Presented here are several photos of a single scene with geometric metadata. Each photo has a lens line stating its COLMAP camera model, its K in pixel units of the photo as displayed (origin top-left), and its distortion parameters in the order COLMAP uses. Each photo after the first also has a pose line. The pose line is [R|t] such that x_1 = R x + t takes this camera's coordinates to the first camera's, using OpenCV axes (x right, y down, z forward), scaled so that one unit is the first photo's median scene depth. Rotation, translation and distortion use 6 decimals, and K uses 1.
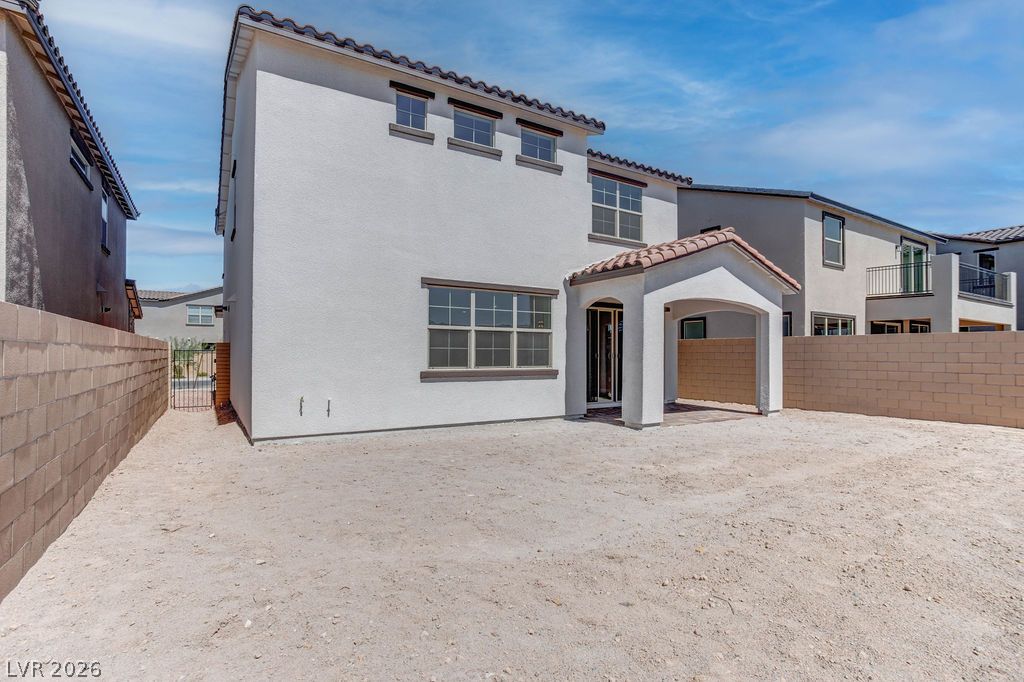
lens RADIAL K [[502.8, 0, 519.2], [0, 502.8, 350.4], [0, 0, 1]] dist [-0.052018, 0.036675]
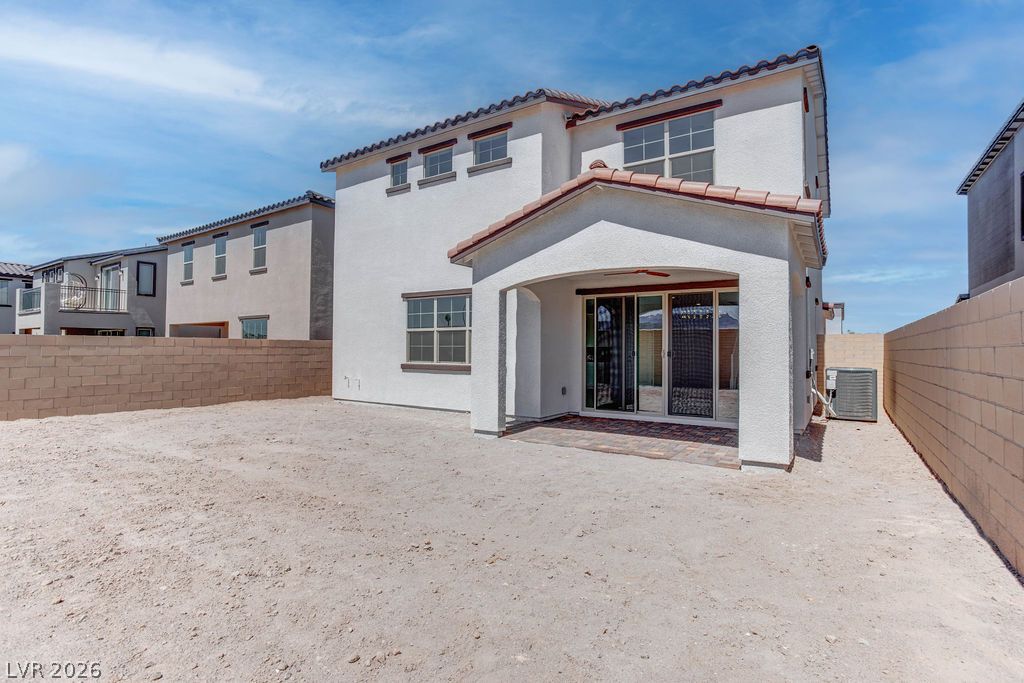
lens RADIAL K [[502.8, 0, 519.2], [0, 502.8, 350.9], [0, 0, 1]] dist [-0.052018, 0.036675]
pose [[0.406500, -0.004005, -0.913642, 1.089403], [-0.002504, 0.999982, -0.005498, 0.013475], [0.913647, 0.004523, 0.406483, 0.694651]]
